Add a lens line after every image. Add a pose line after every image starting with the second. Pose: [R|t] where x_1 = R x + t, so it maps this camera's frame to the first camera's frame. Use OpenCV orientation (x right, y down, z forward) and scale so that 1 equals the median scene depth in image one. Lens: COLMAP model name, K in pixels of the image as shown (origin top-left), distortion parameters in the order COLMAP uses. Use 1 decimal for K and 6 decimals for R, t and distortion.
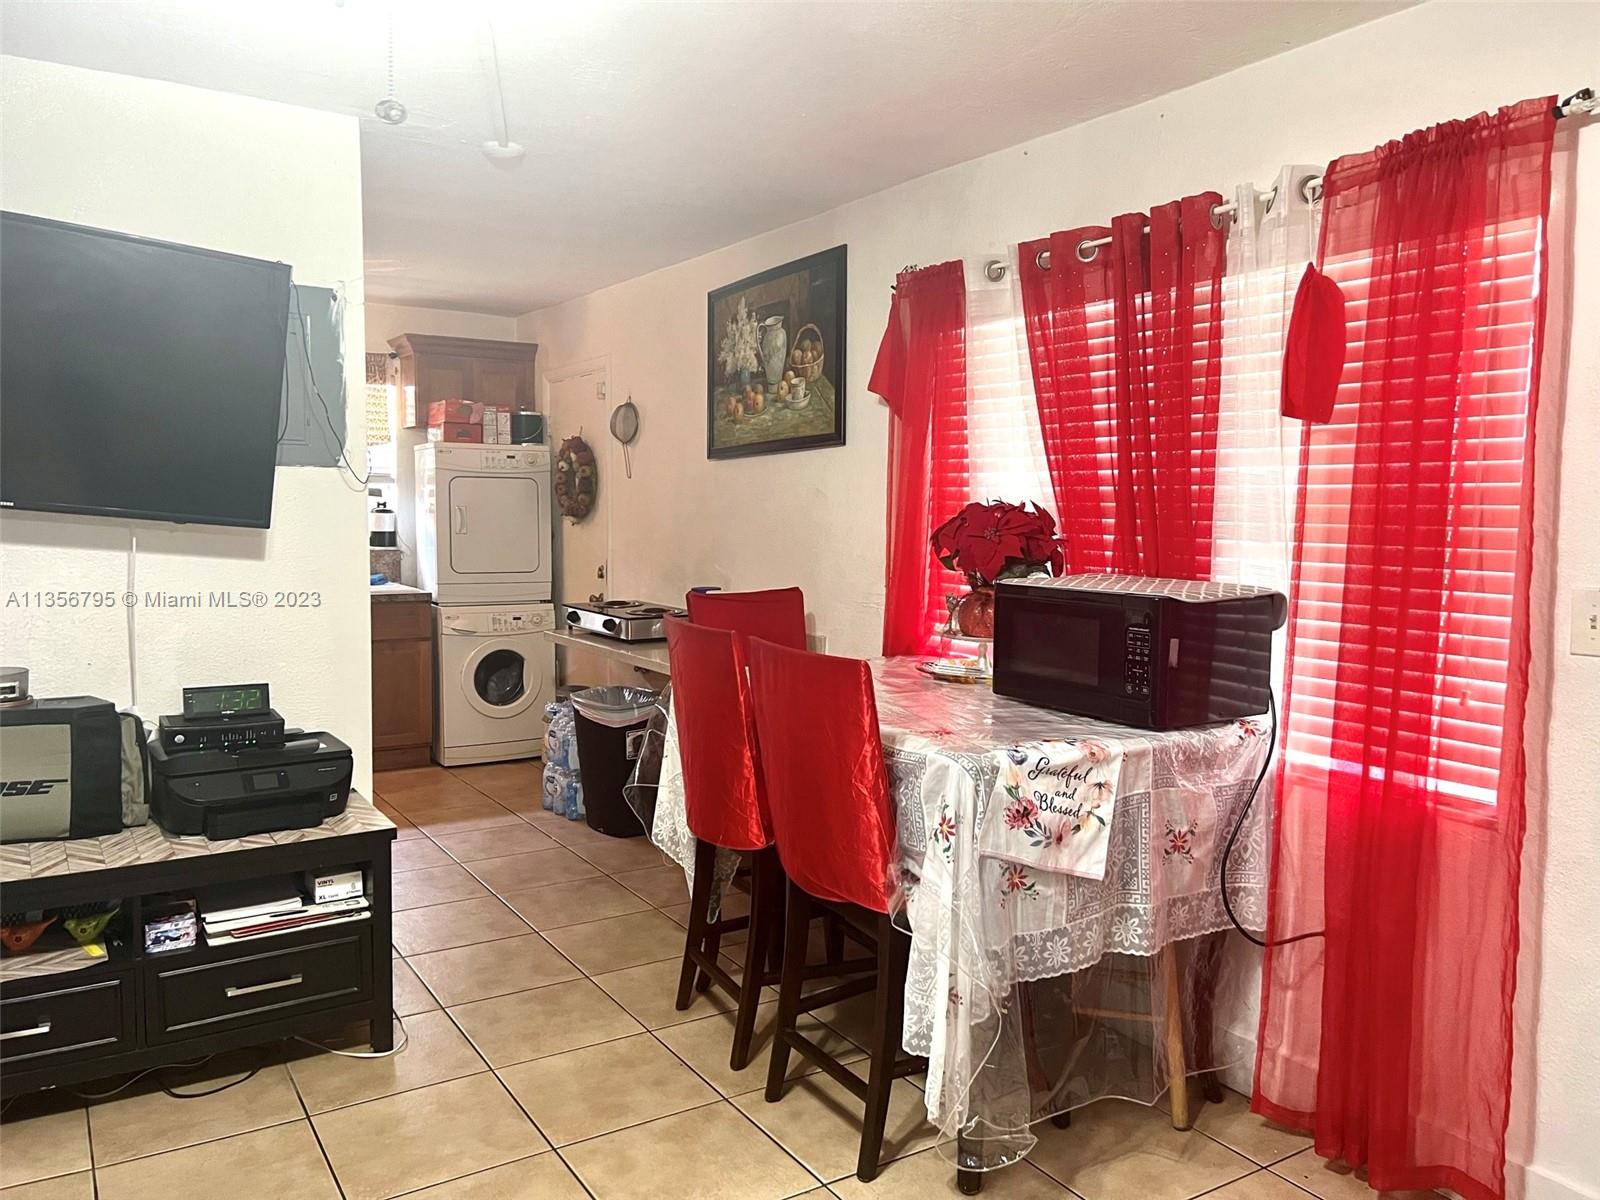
lens RADIAL K [[1198.7, 0, 806.2], [0, 1198.7, 615.0], [0, 0, 1]] dist [0.051990, -0.001695]
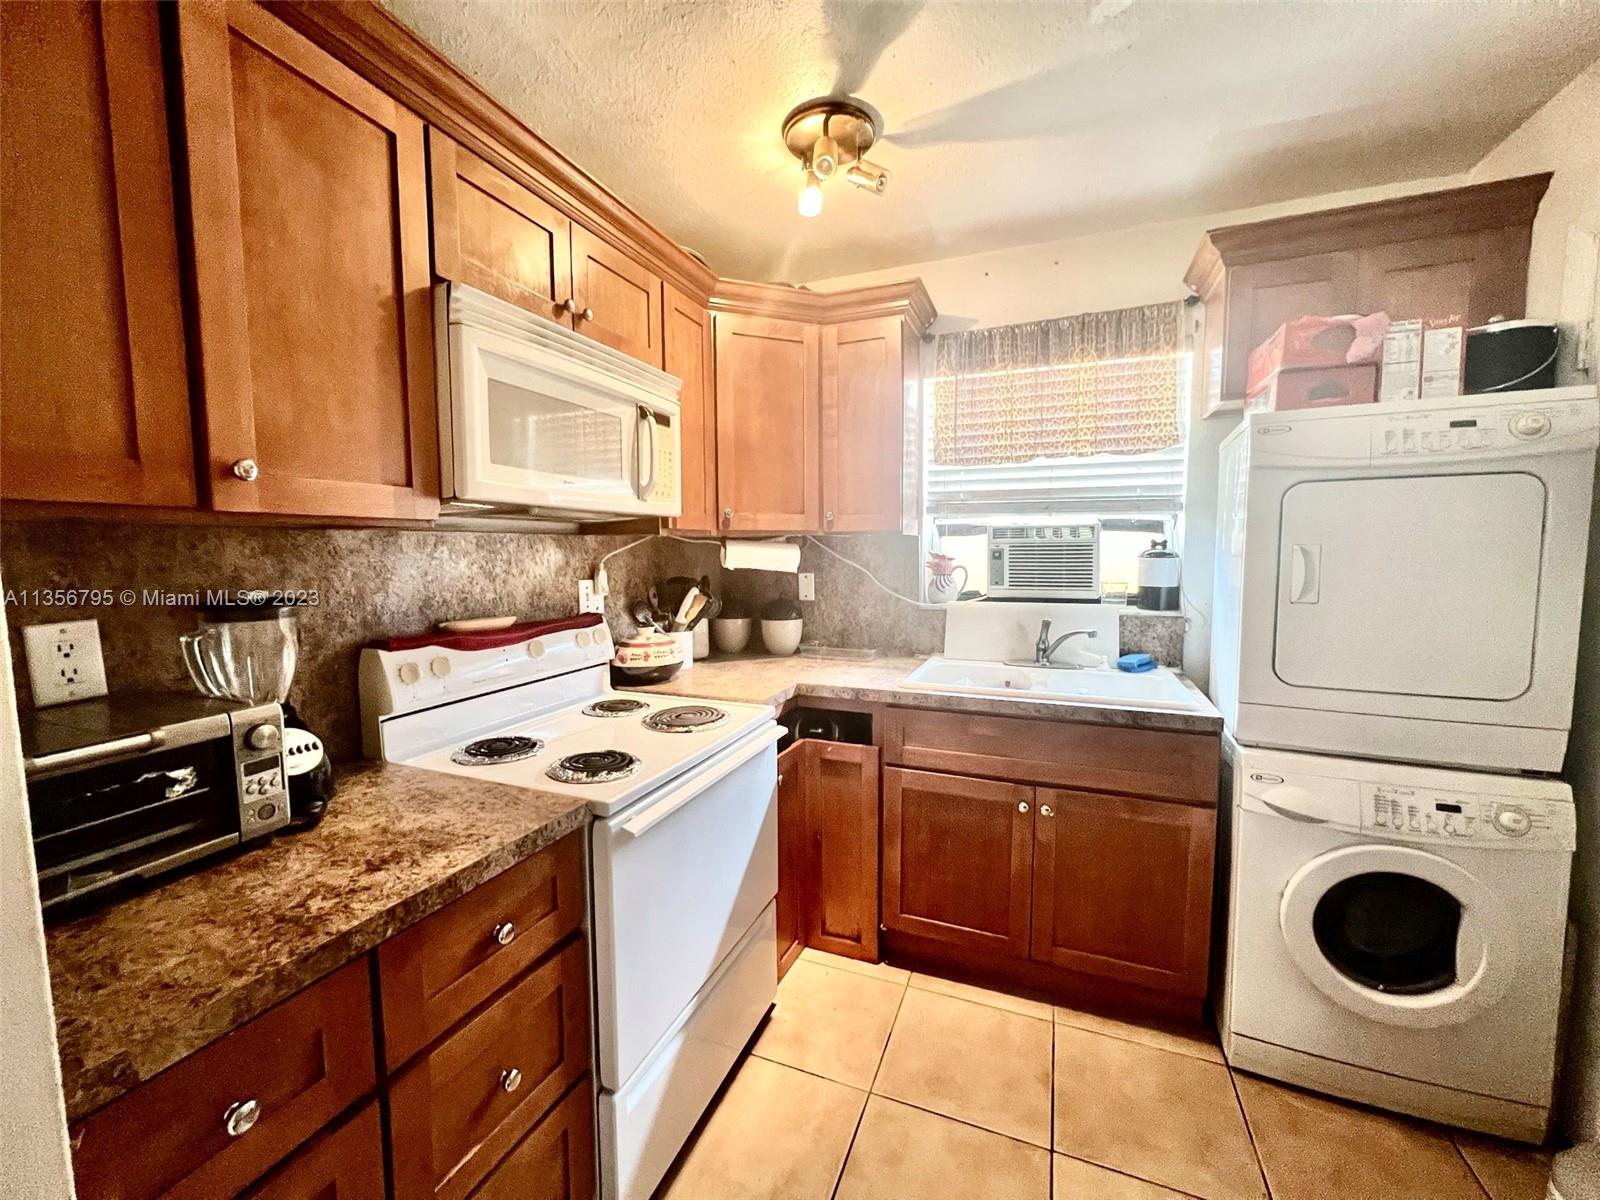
lens RADIAL K [[633.3, 0, 804.0], [0, 633.3, 600.2], [0, 0, 1]] dist [-0.002433, 0.001171]
pose [[0.580648, 0.051669, -0.812513, -0.196356], [-0.057861, 0.998080, 0.022121, -0.061837], [0.812096, 0.034169, 0.582523, 0.688163]]
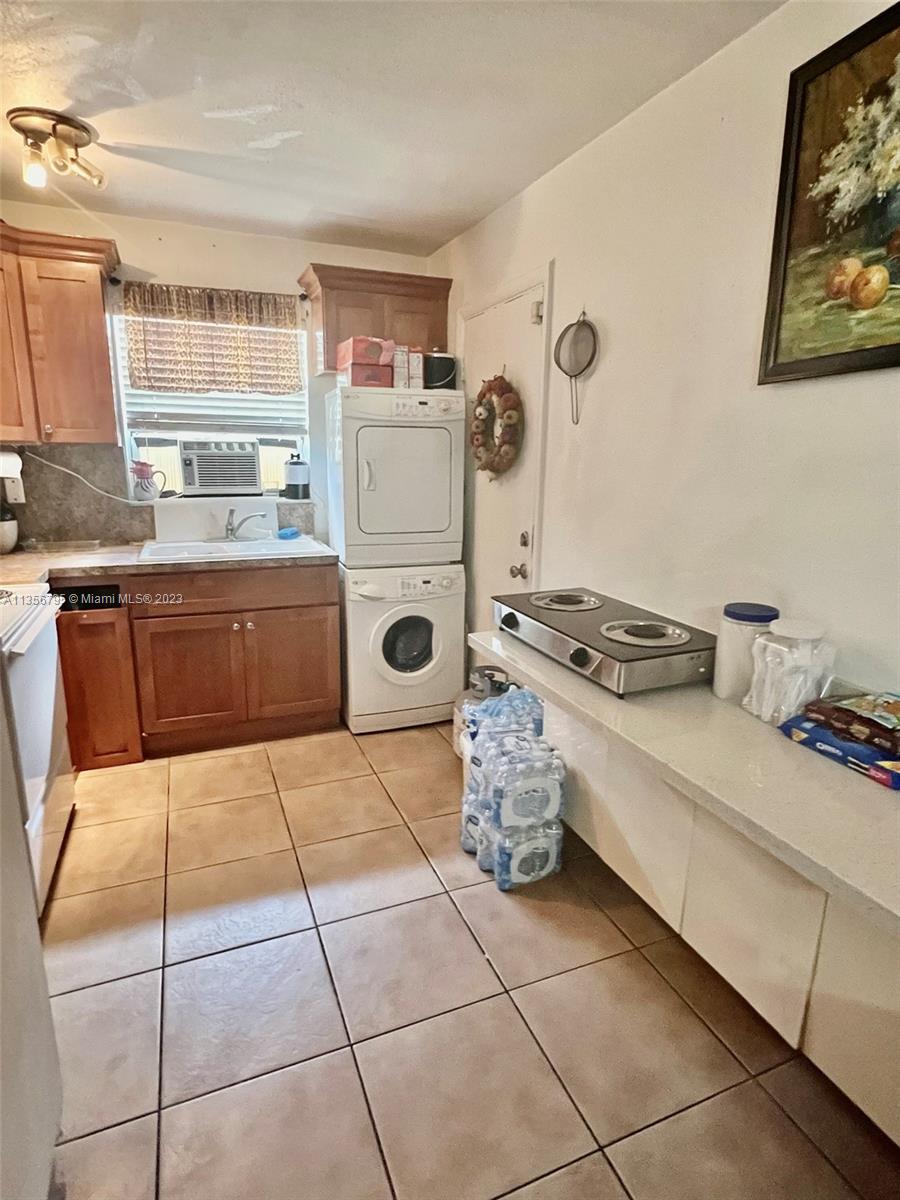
lens RADIAL K [[645.6, 0, 446.8], [0, 645.6, 597.1], [0, 0, 1]] dist [-0.001843, -0.001543]
pose [[0.983265, 0.041349, -0.177429, -0.136855], [-0.017456, 0.990806, 0.134163, -0.053134], [0.181345, -0.128820, 0.974946, 0.516857]]
